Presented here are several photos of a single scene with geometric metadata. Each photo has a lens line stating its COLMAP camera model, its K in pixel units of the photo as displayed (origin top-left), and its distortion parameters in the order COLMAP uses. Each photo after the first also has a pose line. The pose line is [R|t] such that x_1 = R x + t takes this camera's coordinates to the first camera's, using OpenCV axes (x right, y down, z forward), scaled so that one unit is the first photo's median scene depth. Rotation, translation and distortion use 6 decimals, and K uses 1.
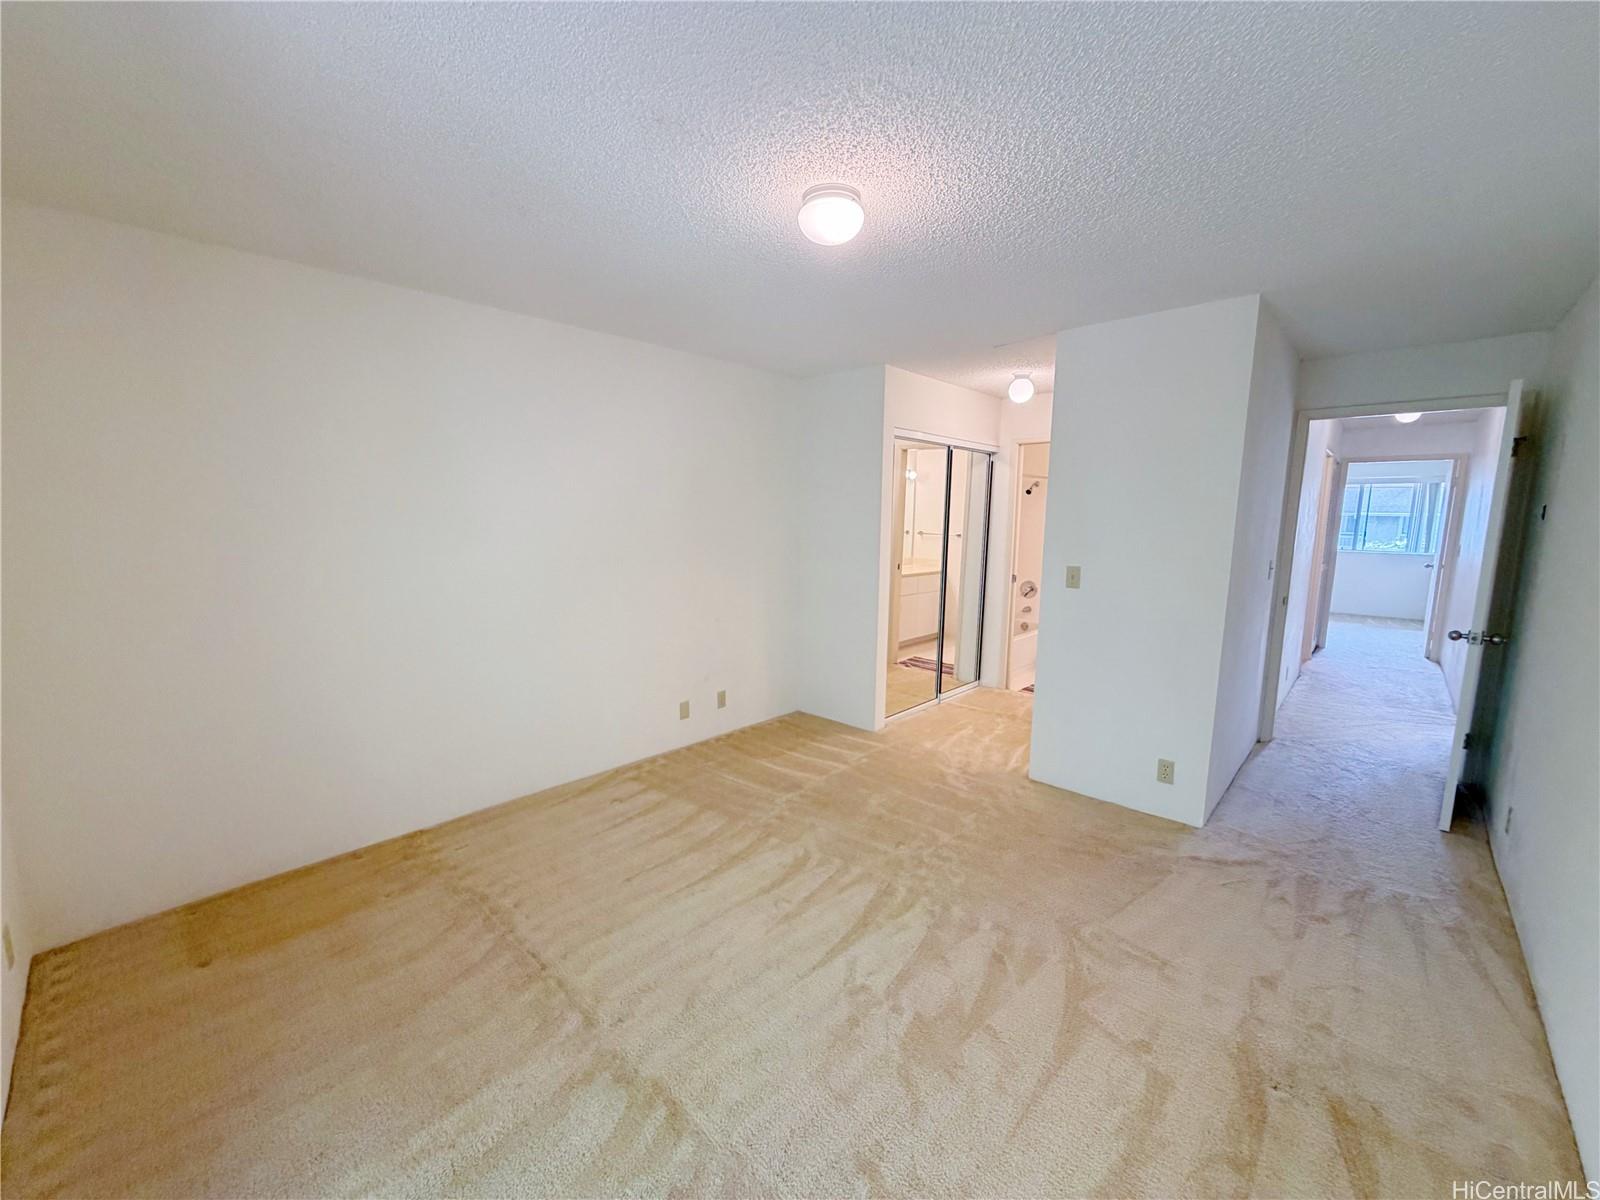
lens RADIAL K [[637.1, 0, 800.8], [0, 637.1, 599.5], [0, 0, 1]] dist [0.002223, 0.000203]
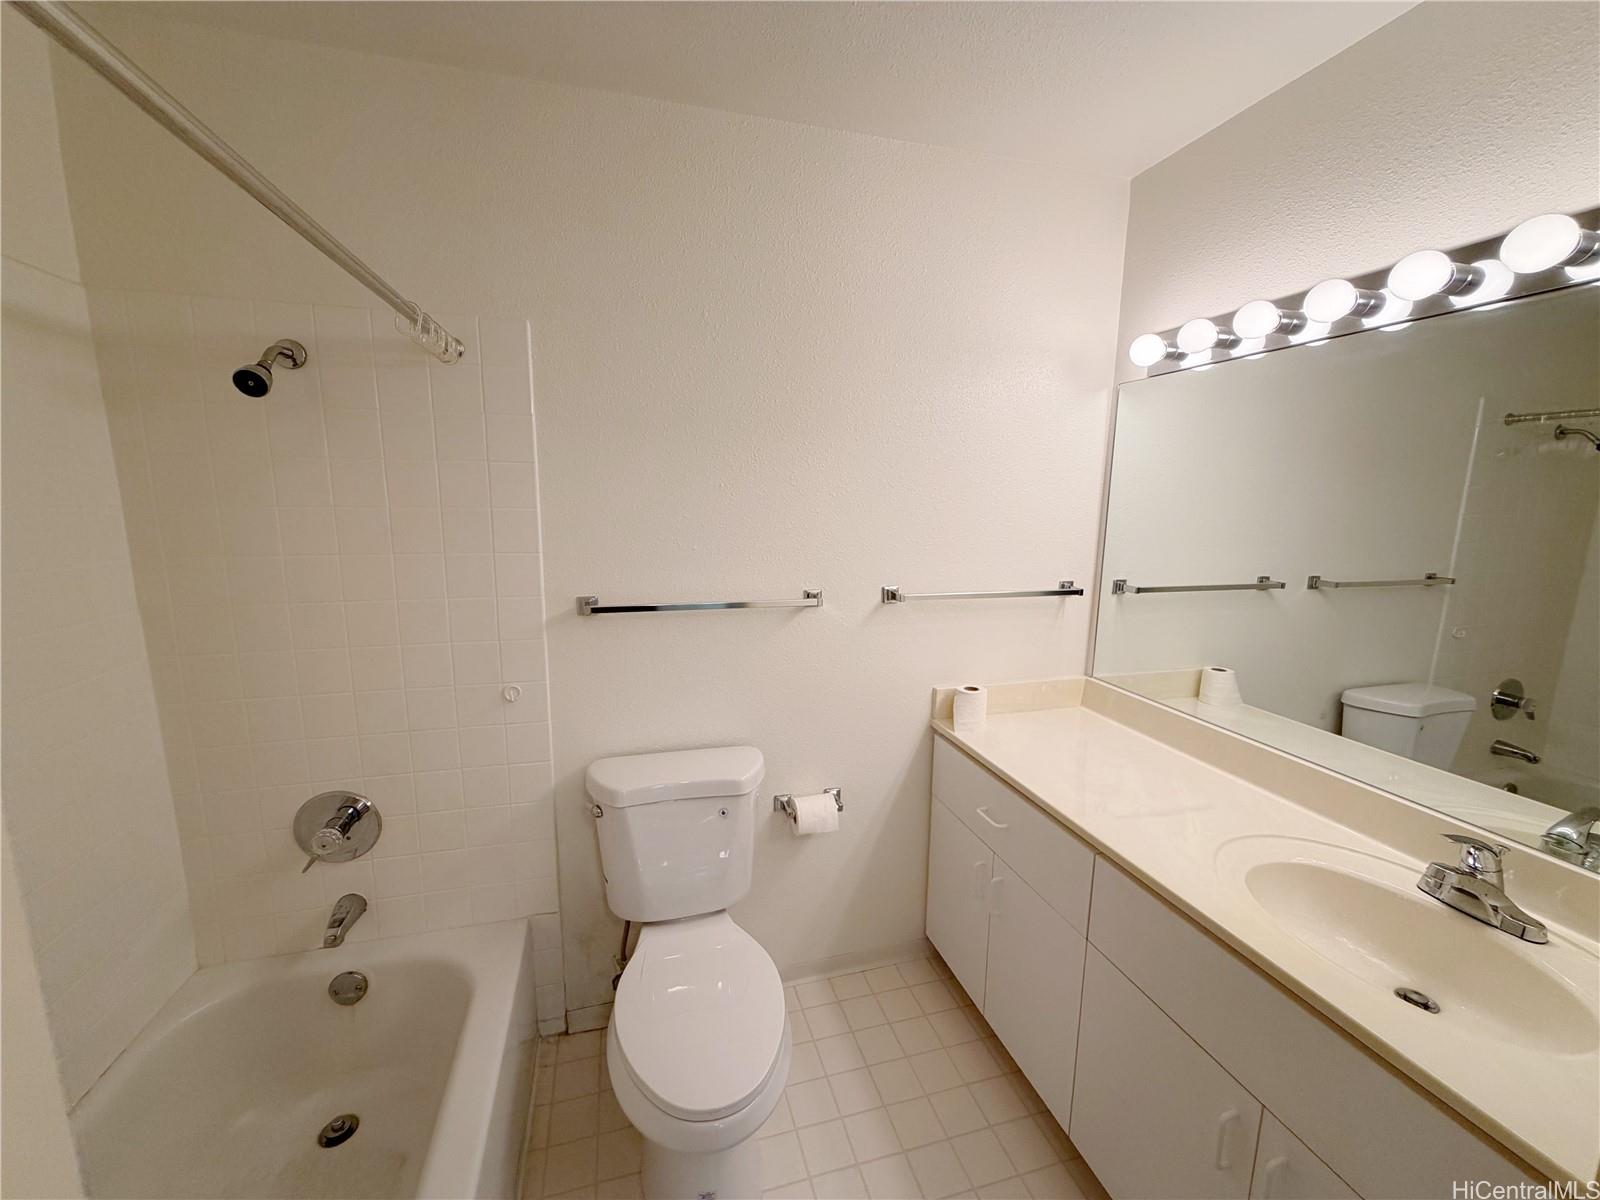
lens RADIAL K [[637.1, 0, 798.3], [0, 637.1, 599.0], [0, 0, 1]] dist [0.002223, 0.000203]
pose [[0.523791, -0.142526, 0.839839, 0.273484], [0.112847, 0.988824, 0.097430, -0.104987], [-0.844339, 0.043740, 0.534021, 0.760885]]
